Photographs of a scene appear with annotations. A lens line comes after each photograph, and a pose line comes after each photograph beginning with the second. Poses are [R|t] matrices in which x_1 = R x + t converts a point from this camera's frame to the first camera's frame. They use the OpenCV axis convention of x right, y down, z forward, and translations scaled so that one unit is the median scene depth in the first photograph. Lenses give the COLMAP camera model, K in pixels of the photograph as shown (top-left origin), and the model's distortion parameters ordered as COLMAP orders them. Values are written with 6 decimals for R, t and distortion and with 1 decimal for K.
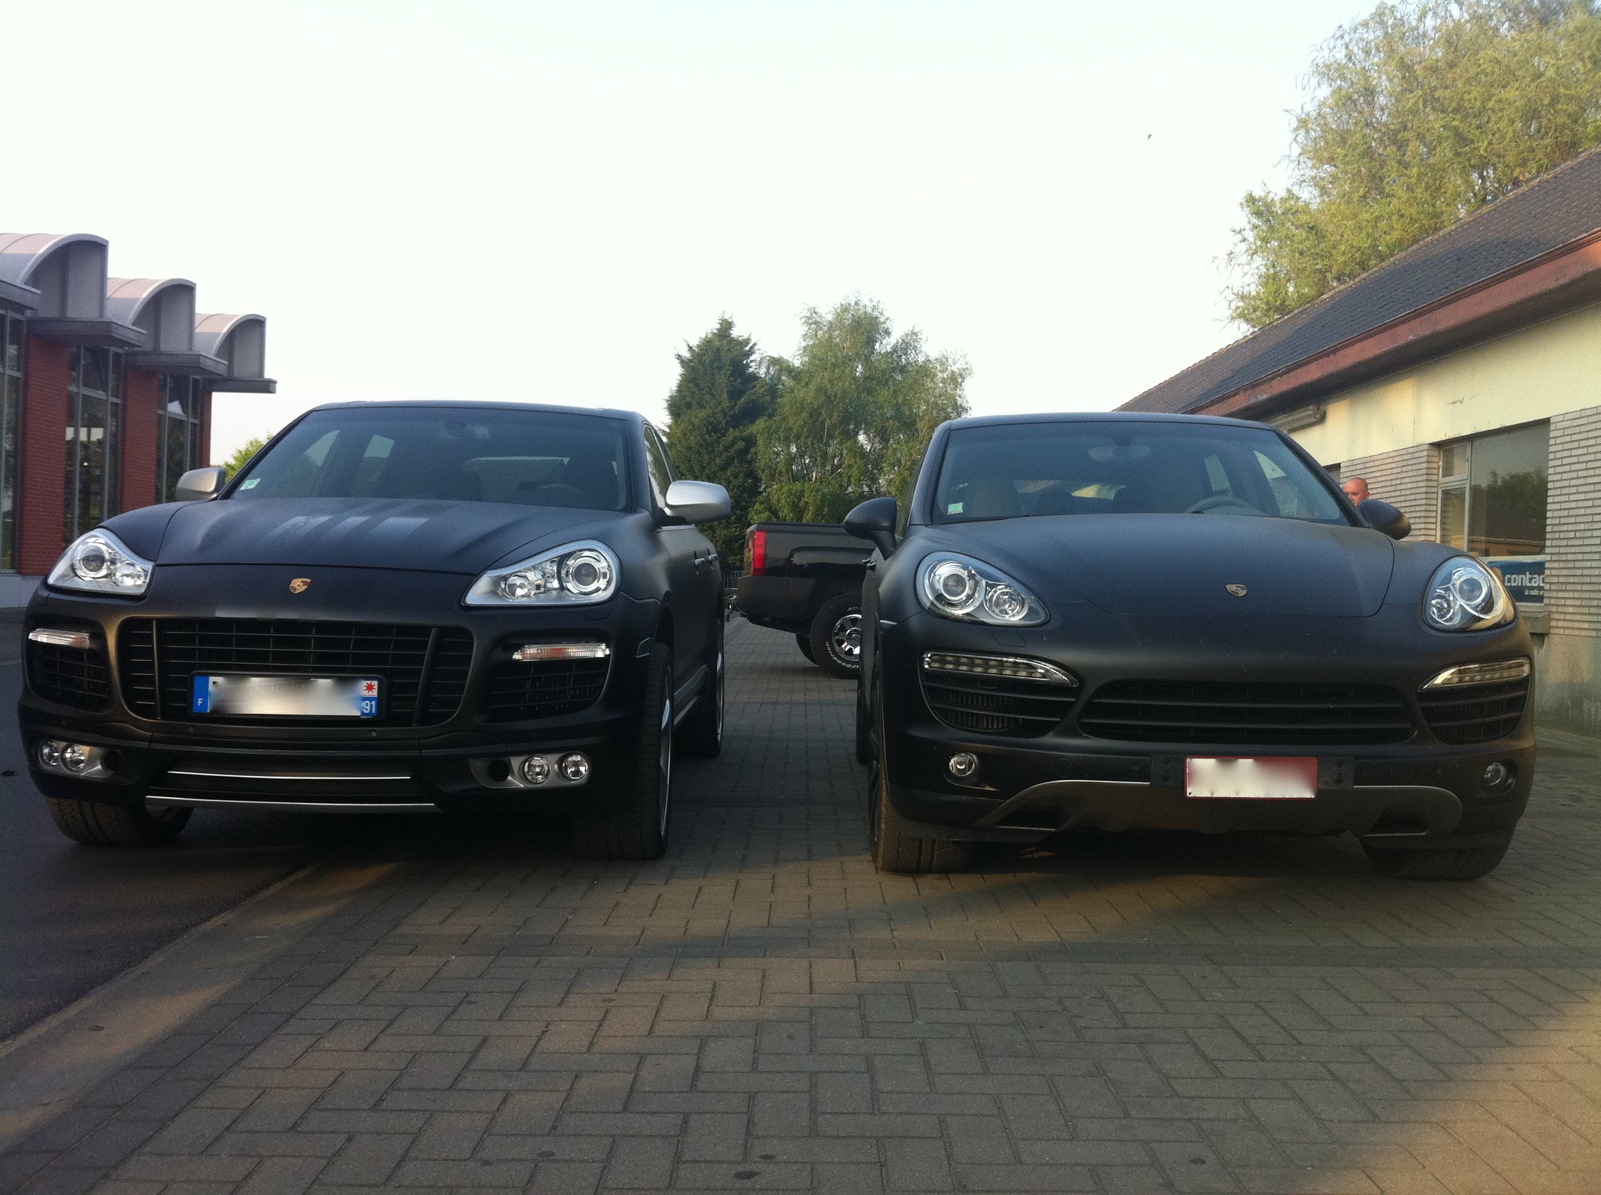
lens RADIAL K [[1541.6, 0, 806.3], [0, 1541.6, 645.3], [0, 0, 1]] dist [0.110792, -0.387575]
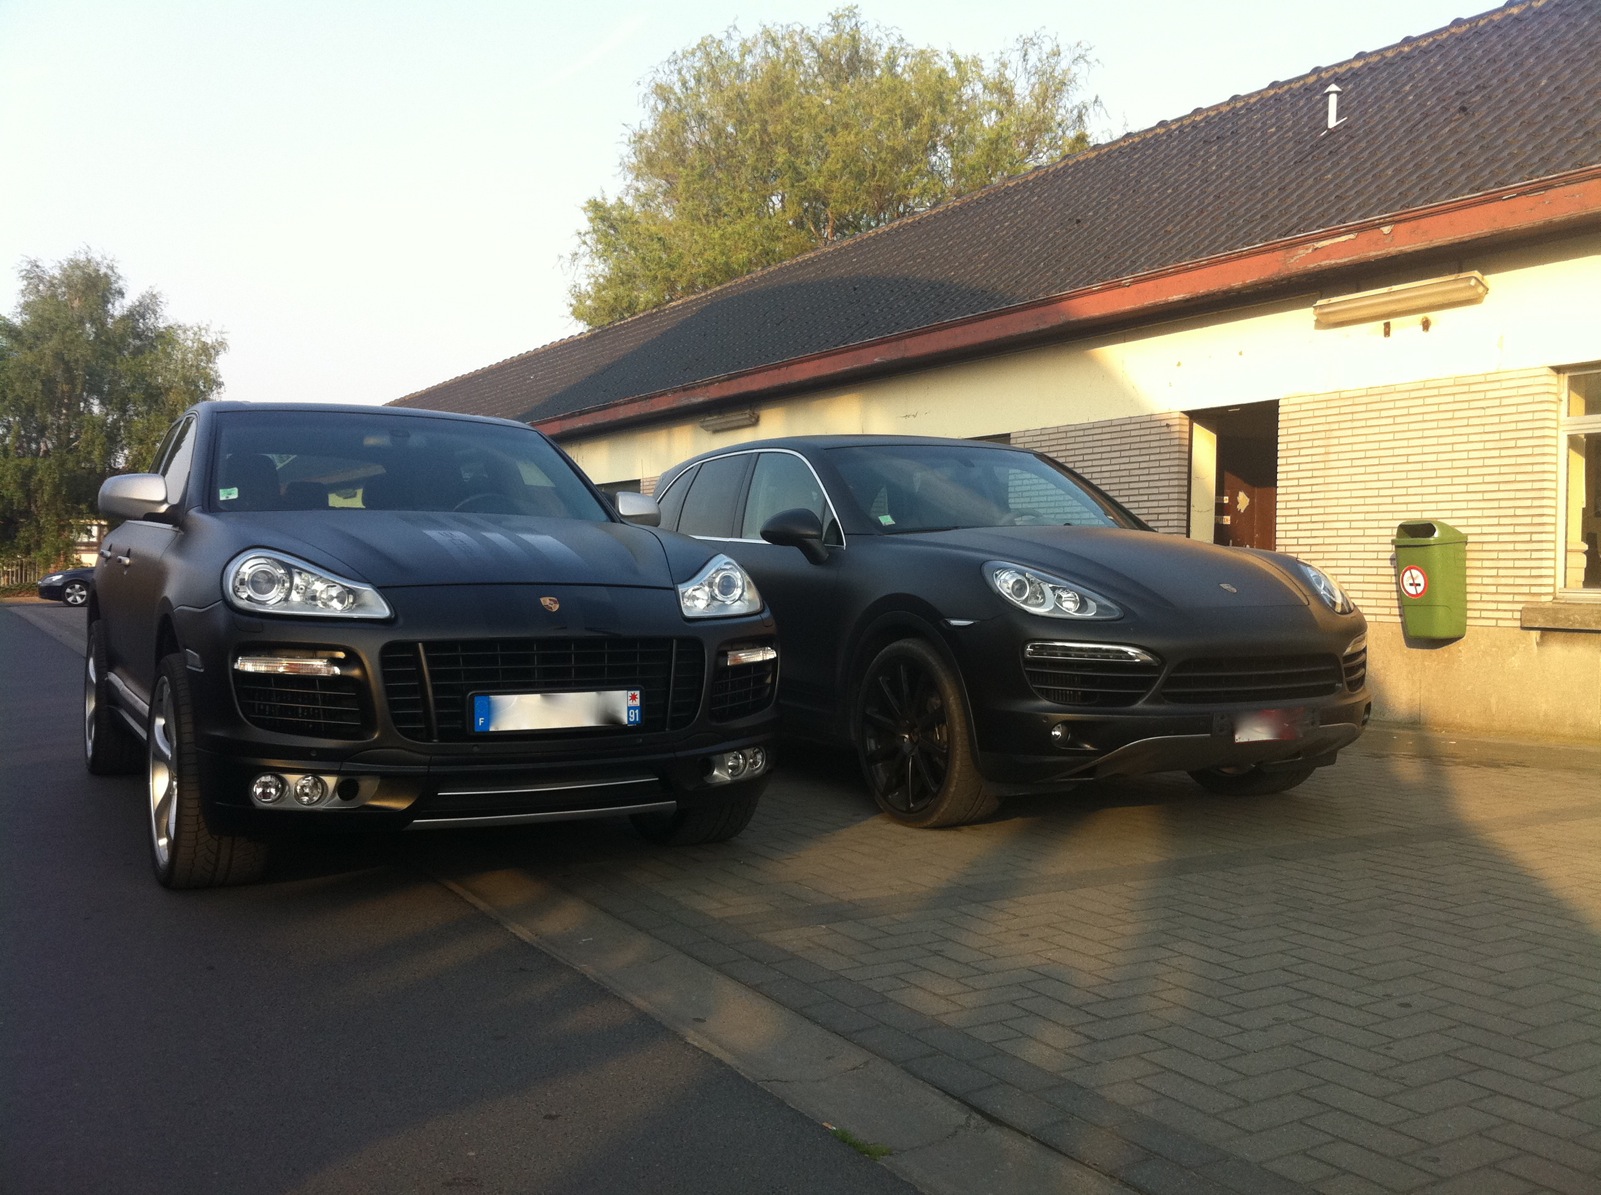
lens RADIAL K [[1573.5, 0, 816.7], [0, 1573.5, 593.9], [0, 0, 1]] dist [0.104922, -0.338315]
pose [[0.859319, -0.024821, 0.510837, -0.686597], [0.034577, 0.999356, -0.009606, -0.027880], [-0.510270, 0.025918, 0.859624, -0.006037]]
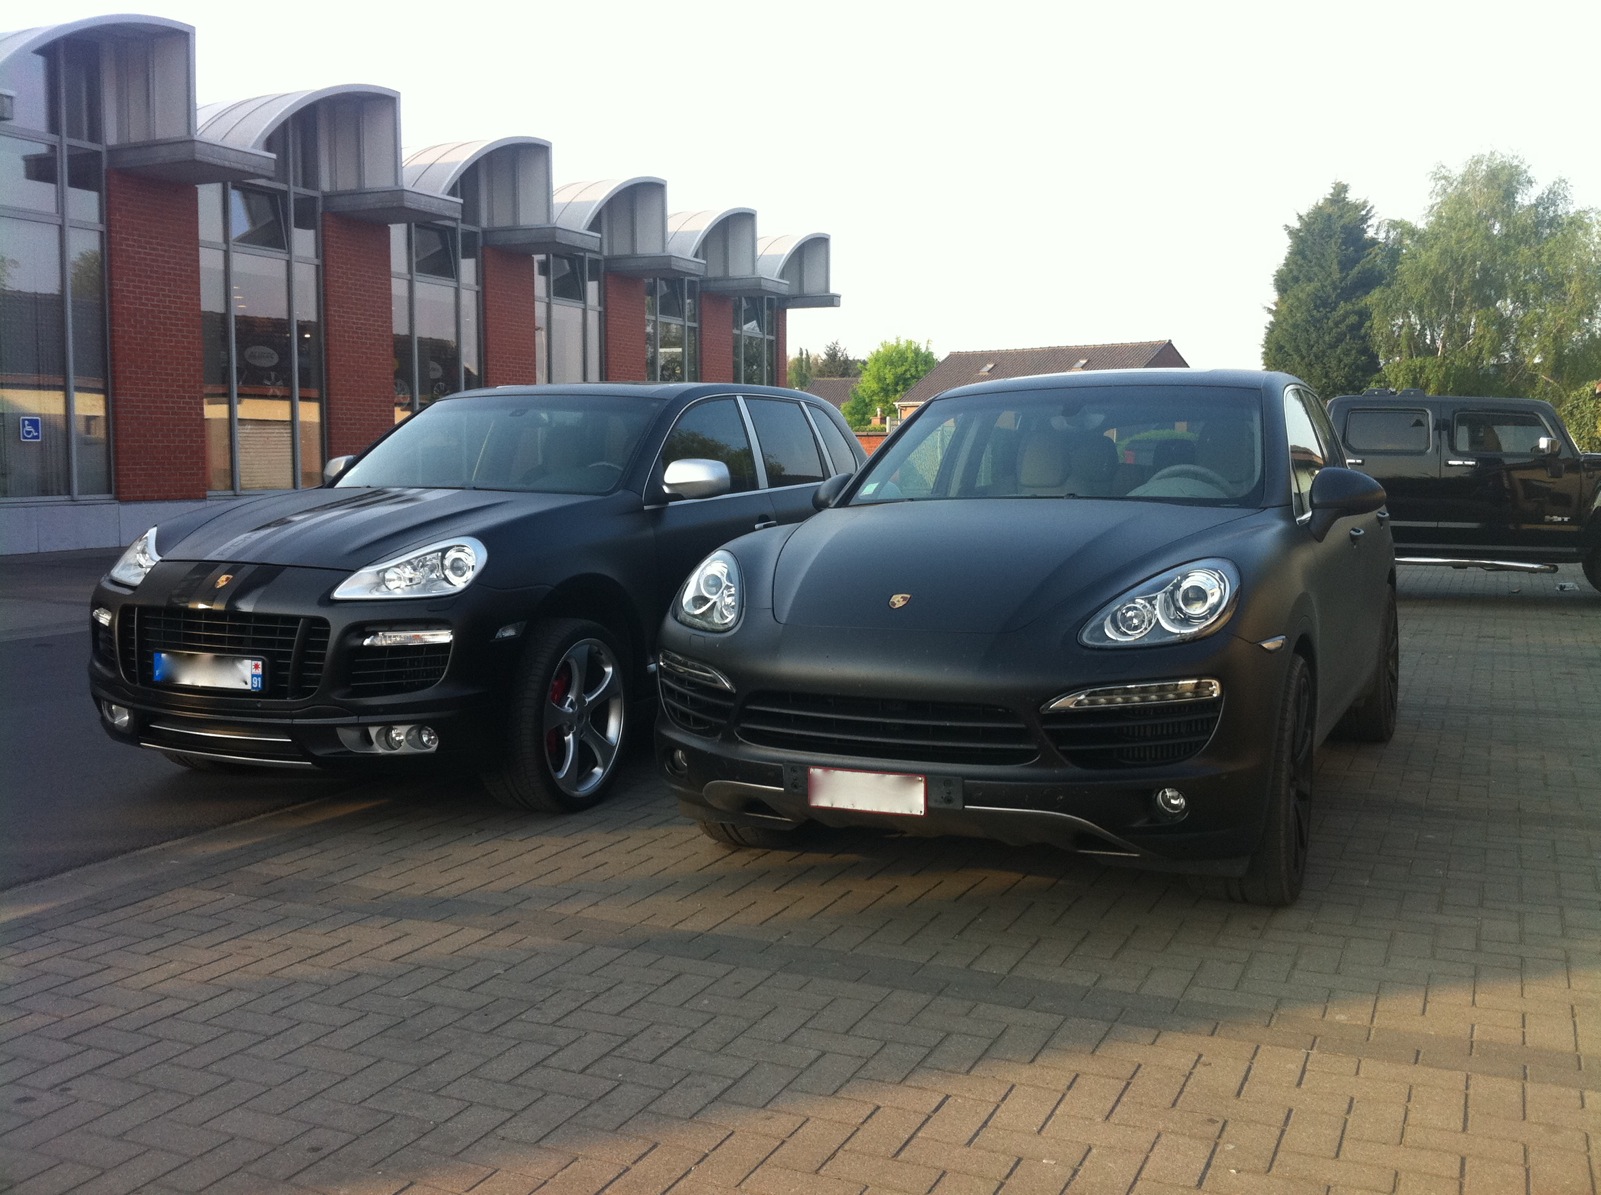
lens RADIAL K [[1573.5, 0, 816.7], [0, 1573.5, 593.9], [0, 0, 1]] dist [0.104922, -0.338315]
pose [[0.905927, 0.015536, -0.423148, 0.613157], [0.003319, 0.999035, 0.043785, -0.078908], [0.423420, -0.041071, 0.905002, 0.050435]]
